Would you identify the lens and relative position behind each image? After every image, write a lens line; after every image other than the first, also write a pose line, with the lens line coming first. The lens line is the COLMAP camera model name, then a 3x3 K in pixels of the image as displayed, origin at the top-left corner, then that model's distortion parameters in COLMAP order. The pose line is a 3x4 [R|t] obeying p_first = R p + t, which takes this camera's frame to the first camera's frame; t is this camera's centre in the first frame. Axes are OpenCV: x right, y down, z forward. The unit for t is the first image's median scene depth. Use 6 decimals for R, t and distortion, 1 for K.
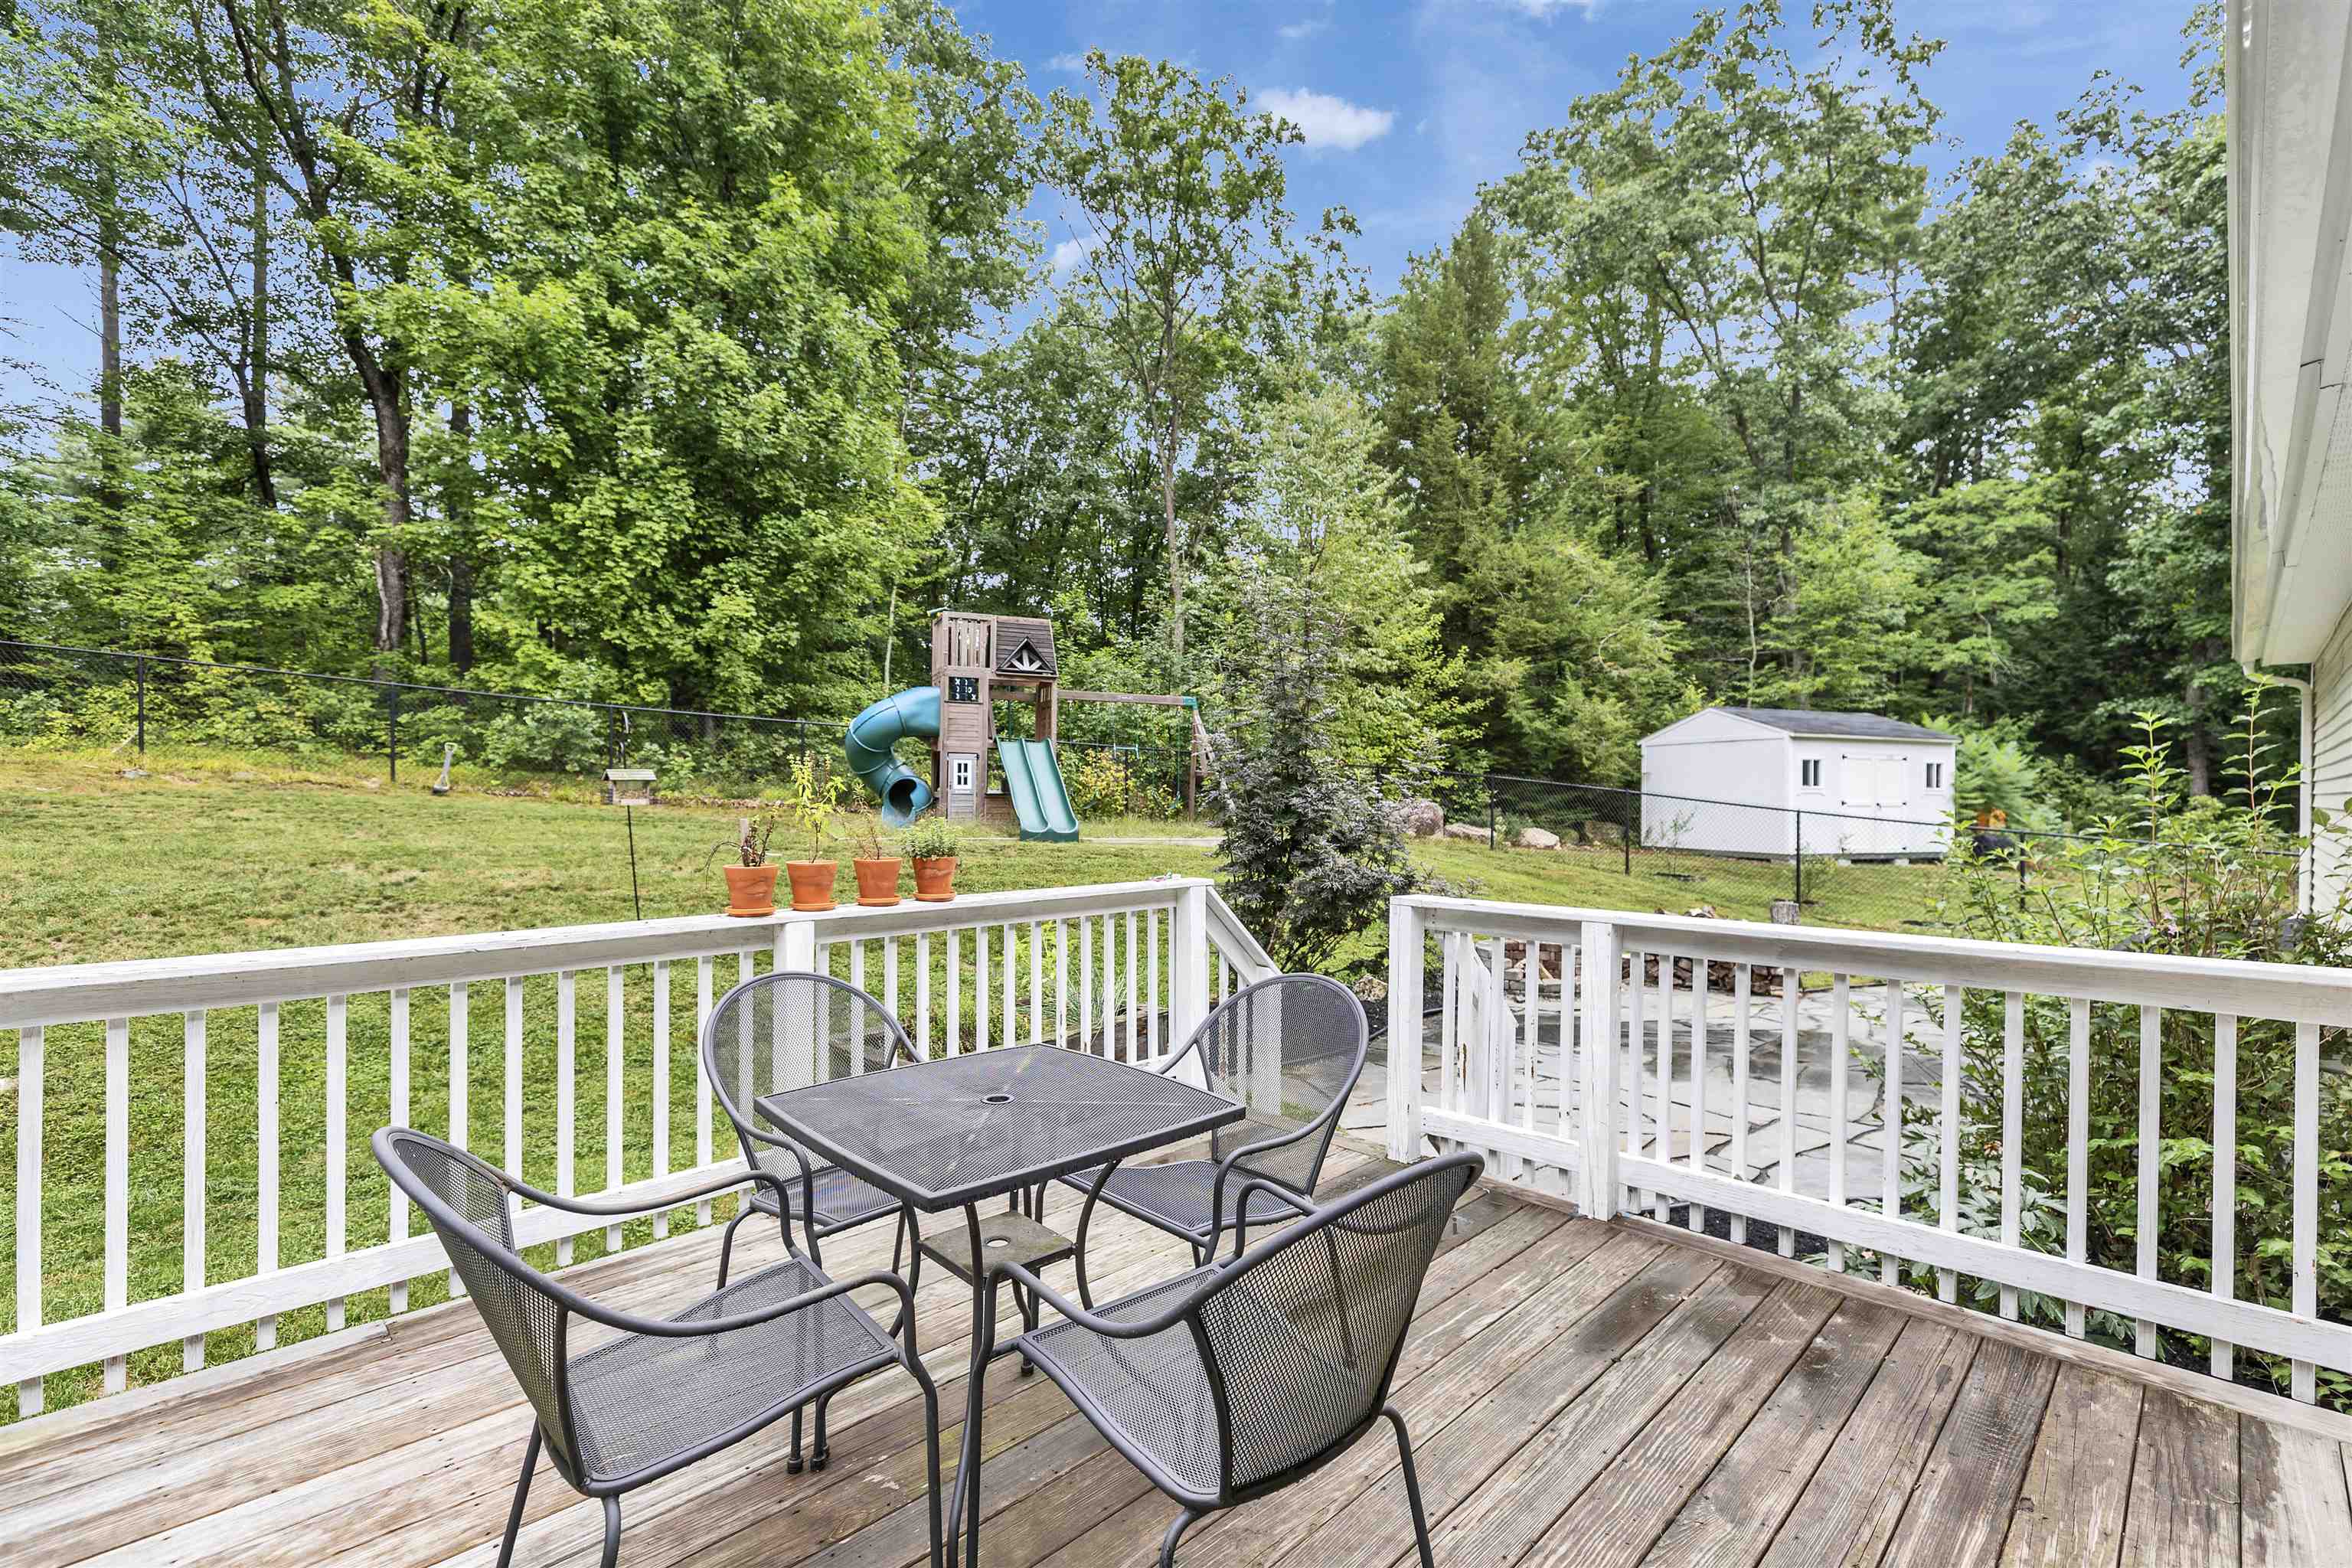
lens RADIAL K [[1049.2, 0, 1181.7], [0, 1049.2, 799.7], [0, 0, 1]] dist [0.007699, -0.001898]
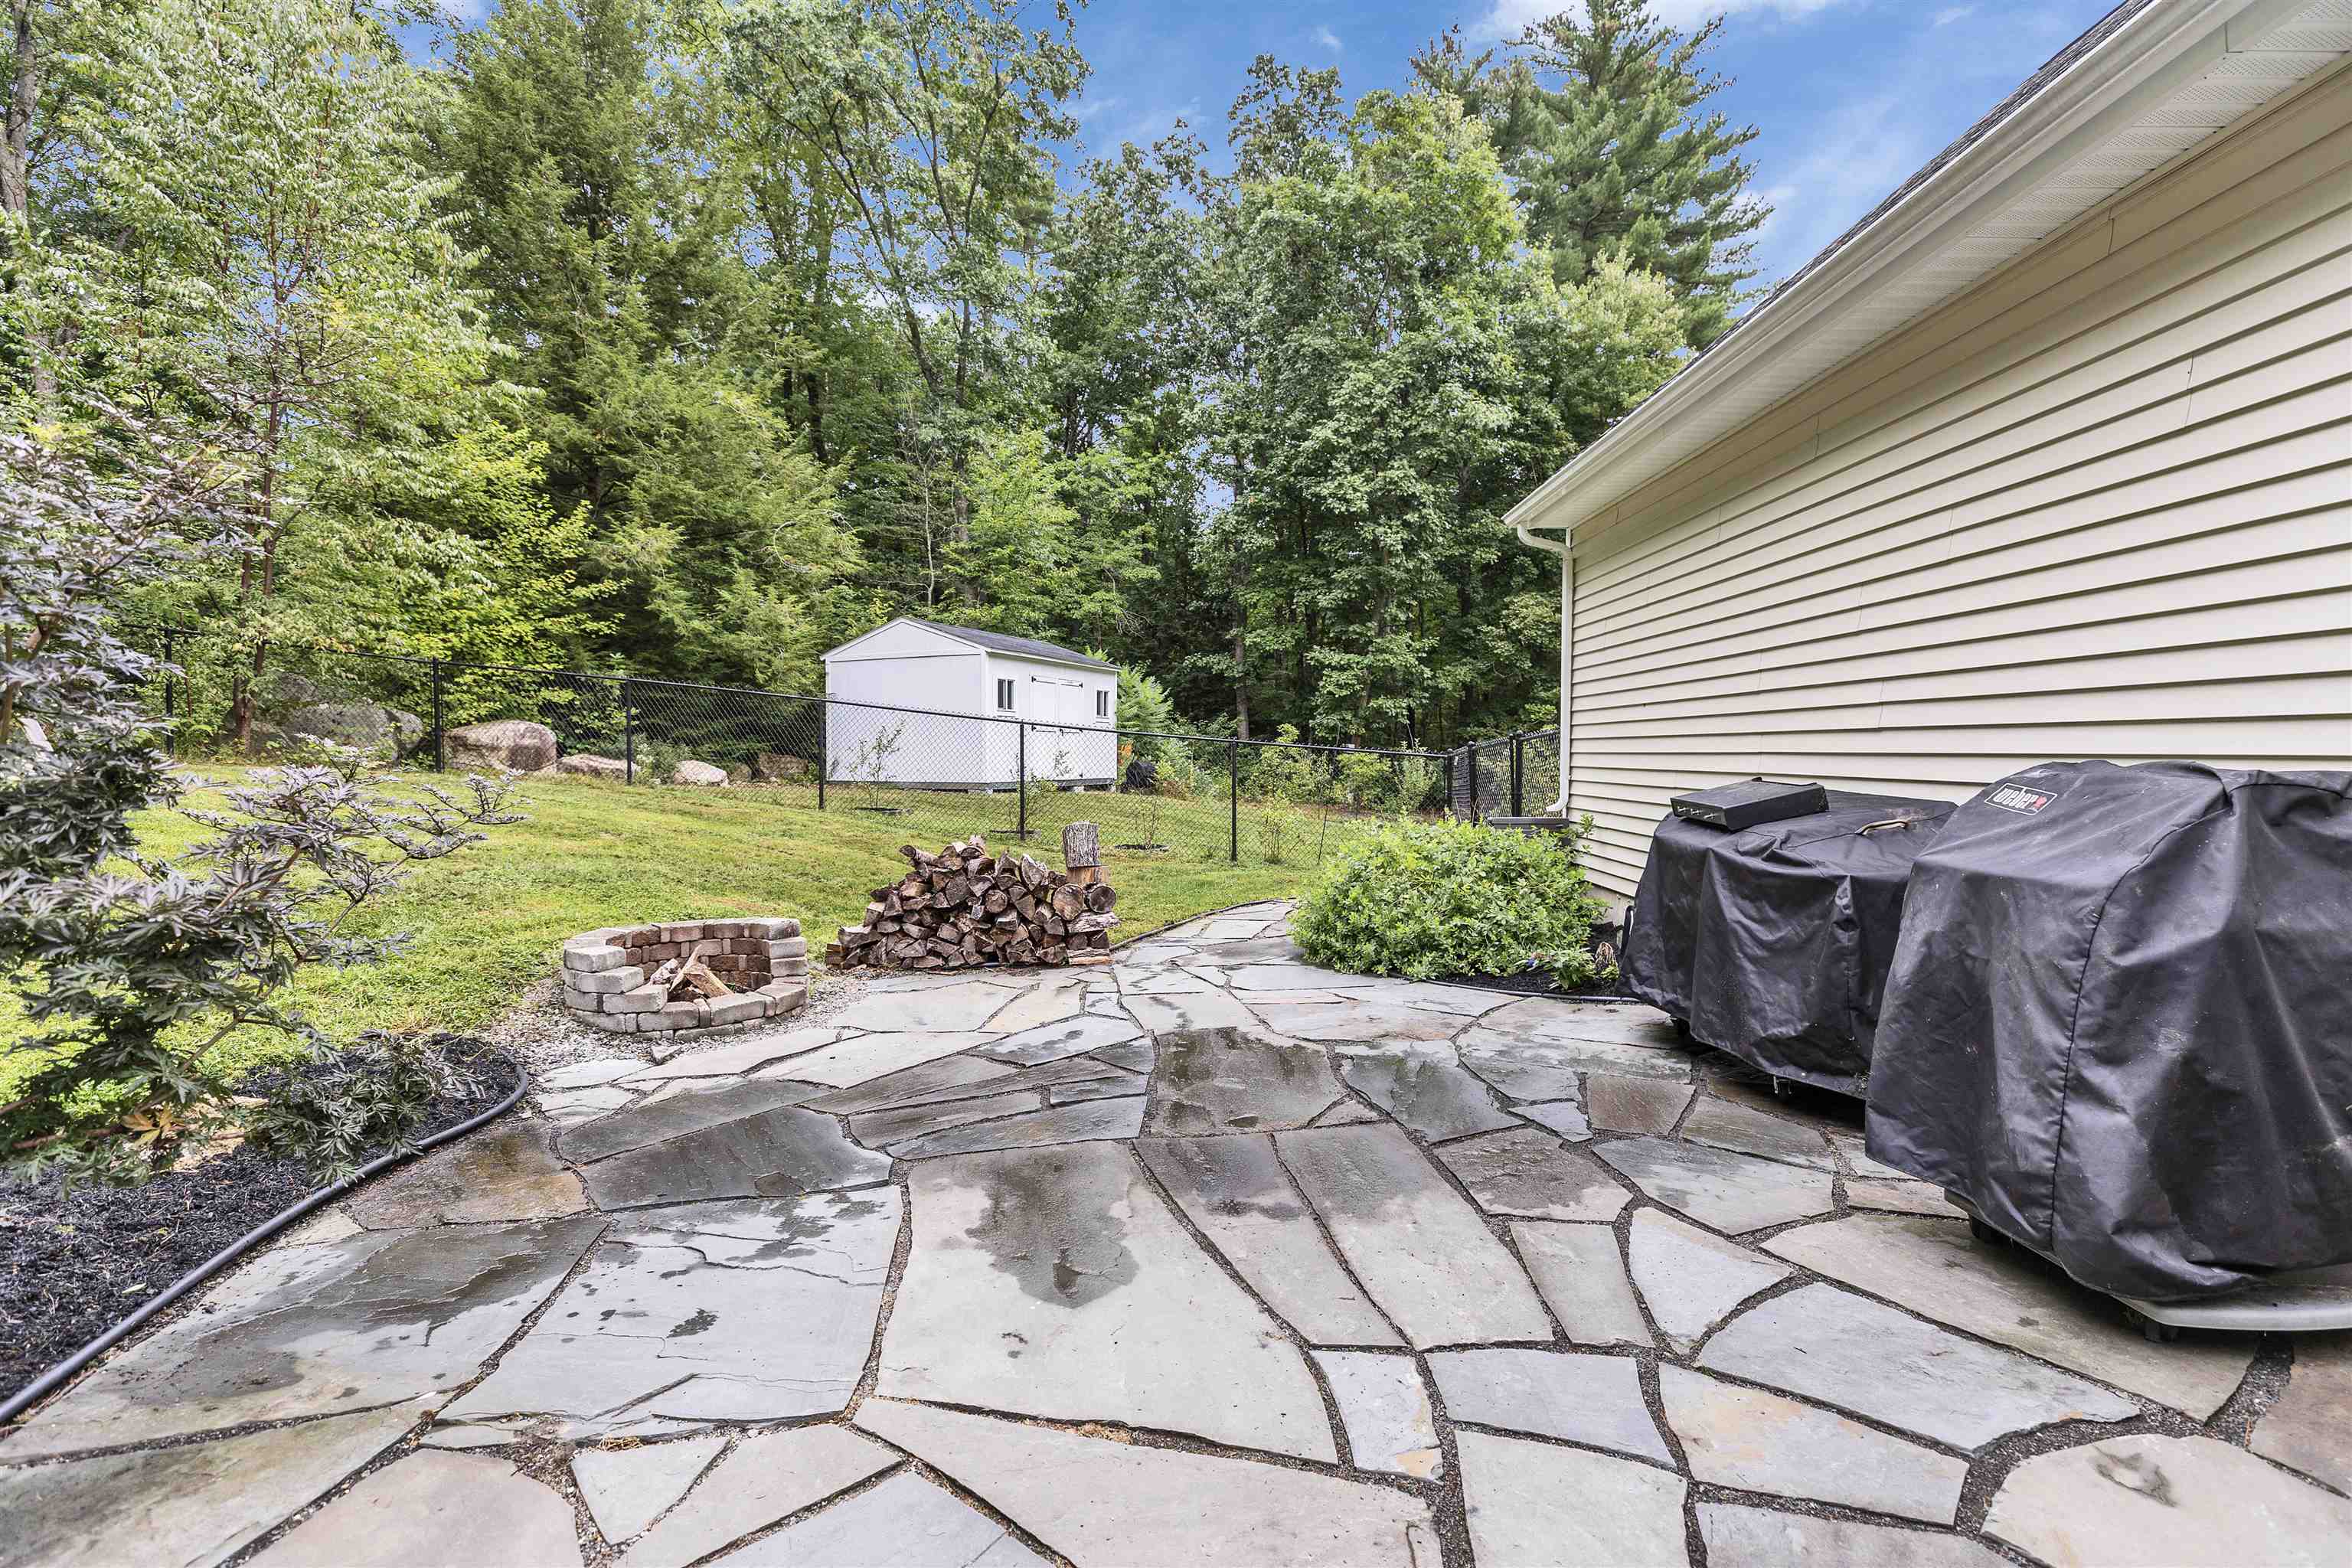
lens RADIAL K [[1049.2, 0, 1162.1], [0, 1049.2, 774.0], [0, 0, 1]] dist [0.007699, -0.001898]
pose [[0.739286, -0.019161, 0.673119, 0.074419], [0.004953, 0.999723, 0.023019, 0.021404], [-0.673373, -0.013684, 0.739176, 0.208432]]
